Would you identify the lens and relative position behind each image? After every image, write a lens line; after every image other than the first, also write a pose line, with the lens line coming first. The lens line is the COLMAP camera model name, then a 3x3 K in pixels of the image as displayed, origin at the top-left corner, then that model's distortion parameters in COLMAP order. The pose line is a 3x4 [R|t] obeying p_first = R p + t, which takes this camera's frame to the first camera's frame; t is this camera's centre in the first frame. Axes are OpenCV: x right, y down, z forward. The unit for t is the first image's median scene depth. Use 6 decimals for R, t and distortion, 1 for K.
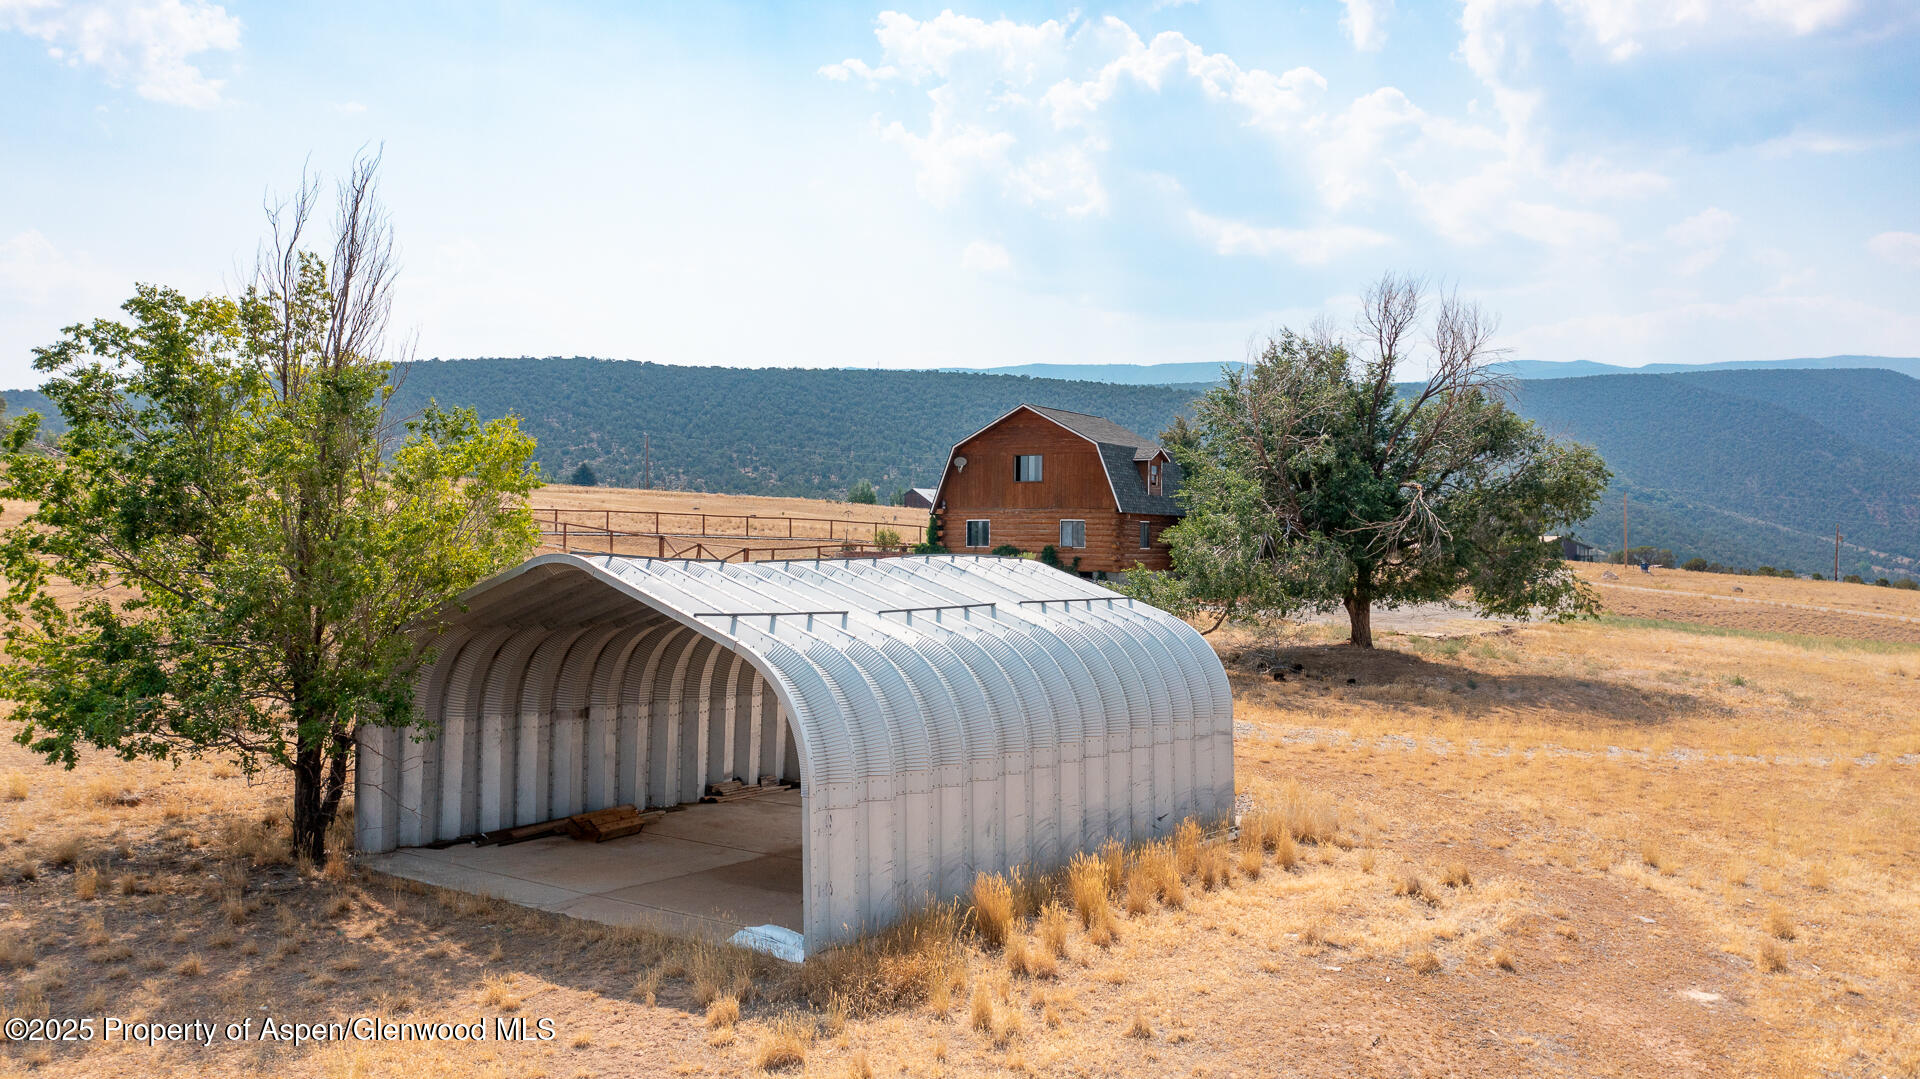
lens RADIAL K [[1519.7, 0, 960.7], [0, 1519.7, 538.9], [0, 0, 1]] dist [-0.021661, 0.010712]
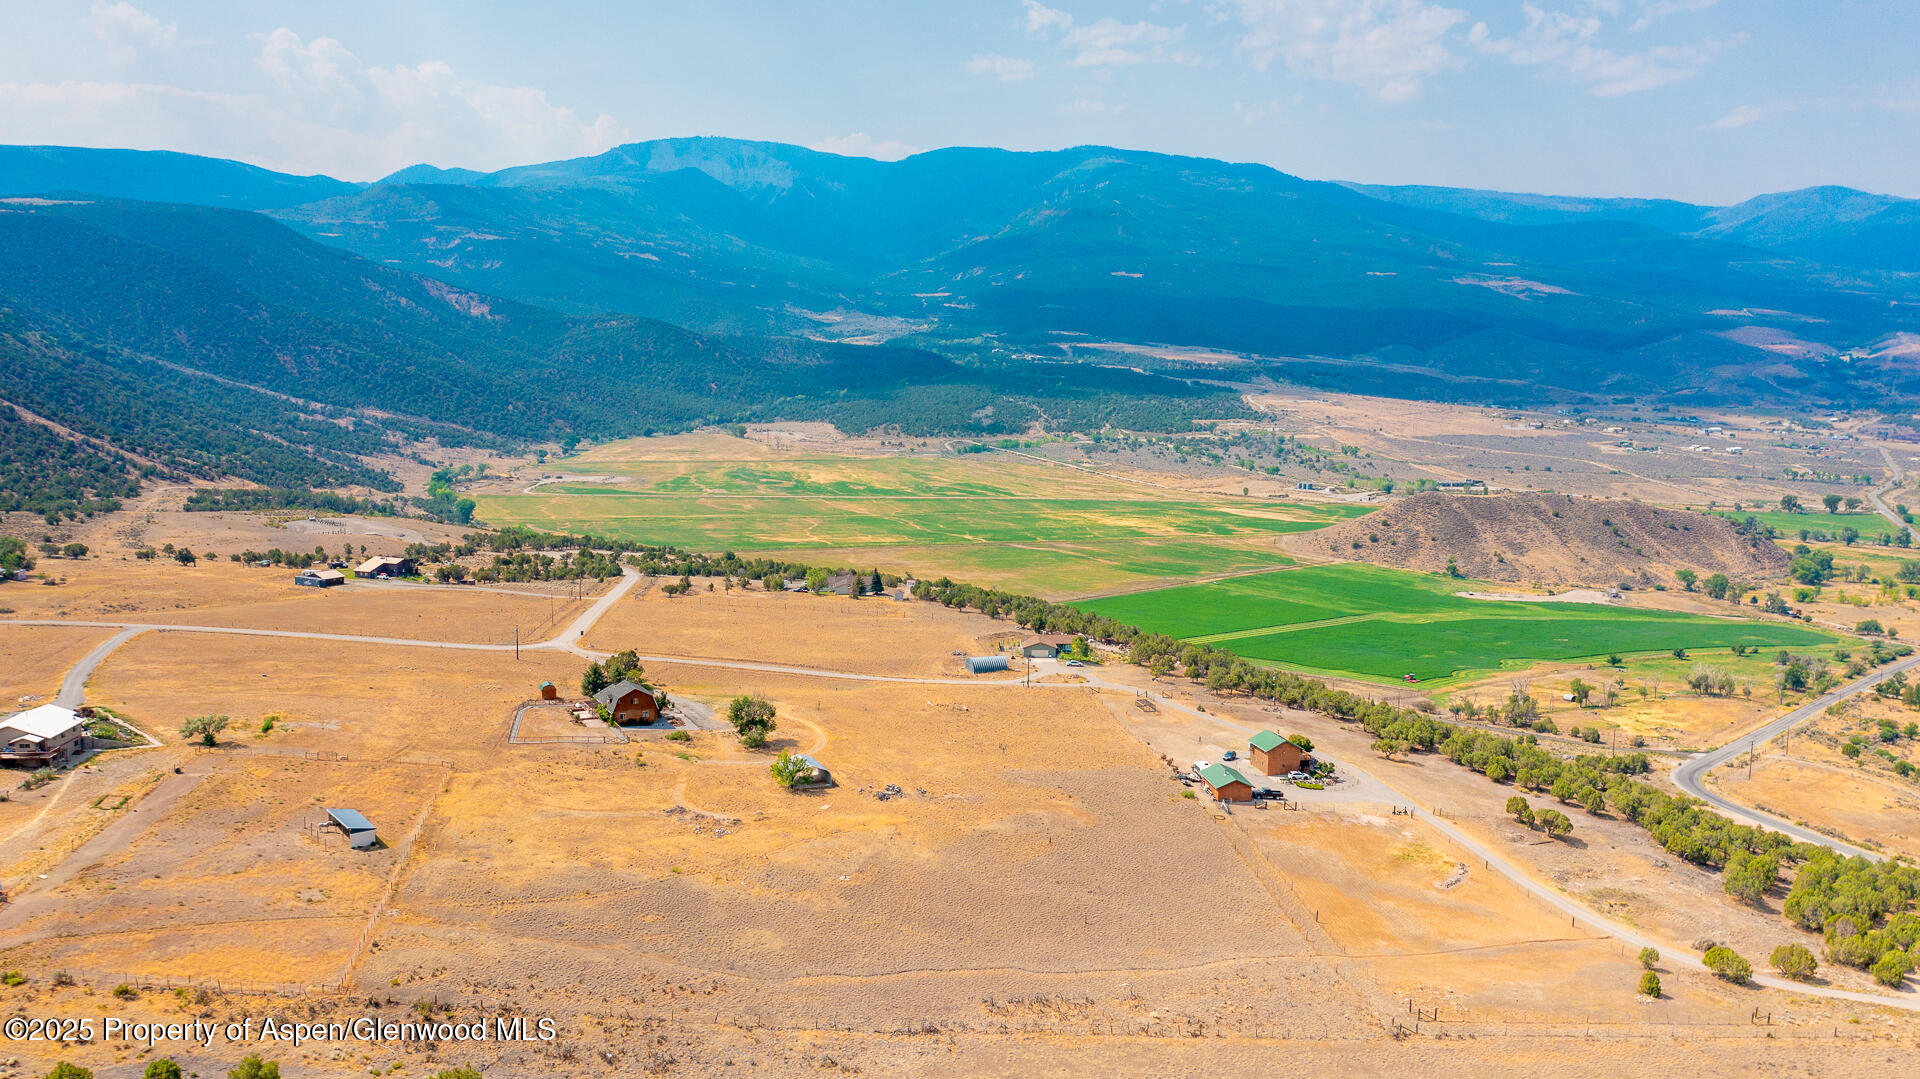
lens RADIAL K [[1519.7, 0, 965.5], [0, 1519.7, 524.5], [0, 0, 1]] dist [-0.021661, 0.010712]
pose [[0.521987, -0.103301, 0.846675, -0.159349], [-0.015484, 0.991328, 0.130495, -0.058034], [-0.852813, -0.081226, 0.515861, -0.108210]]
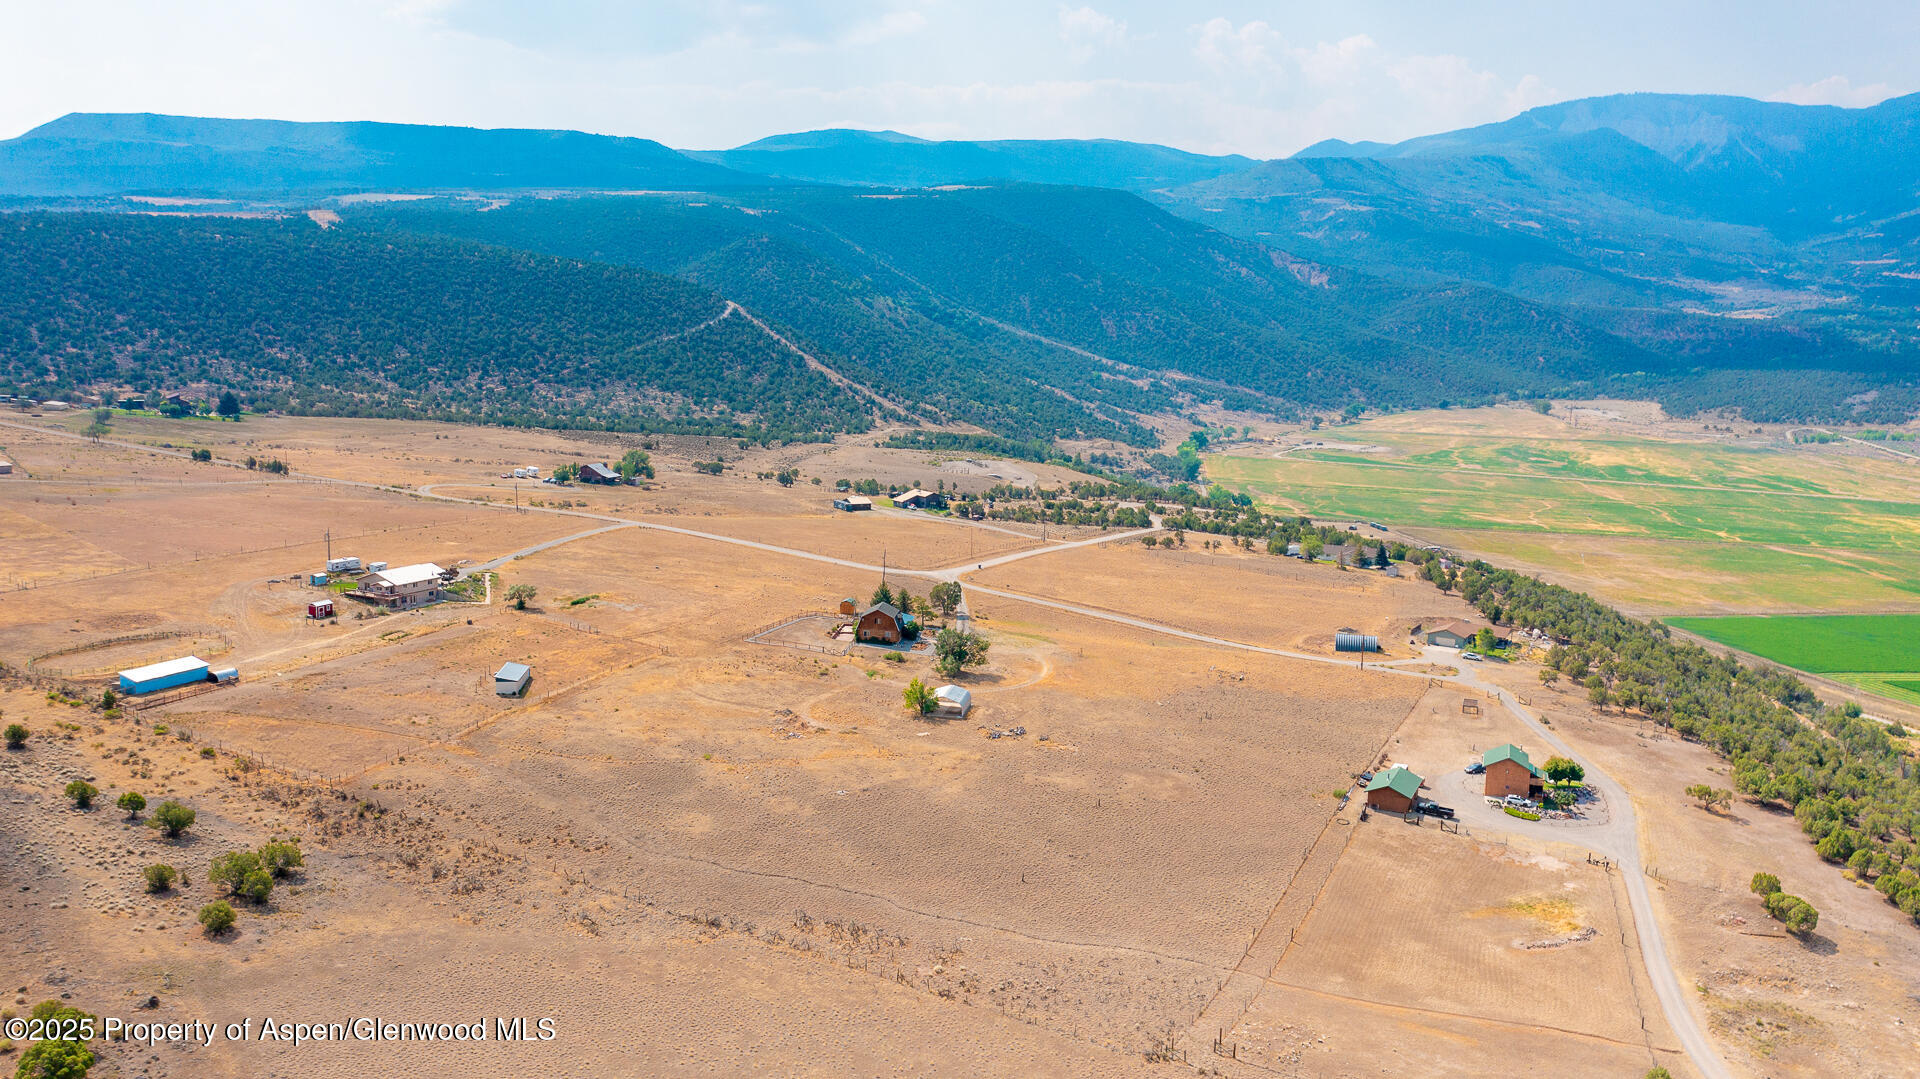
lens RADIAL K [[1519.7, 0, 967.6], [0, 1519.7, 548.7], [0, 0, 1]] dist [-0.021661, 0.010712]
pose [[0.903529, -0.061647, 0.424071, -0.086850], [-0.013370, 0.985061, 0.171684, -0.055281], [-0.428319, -0.160791, 0.889207, -0.172595]]
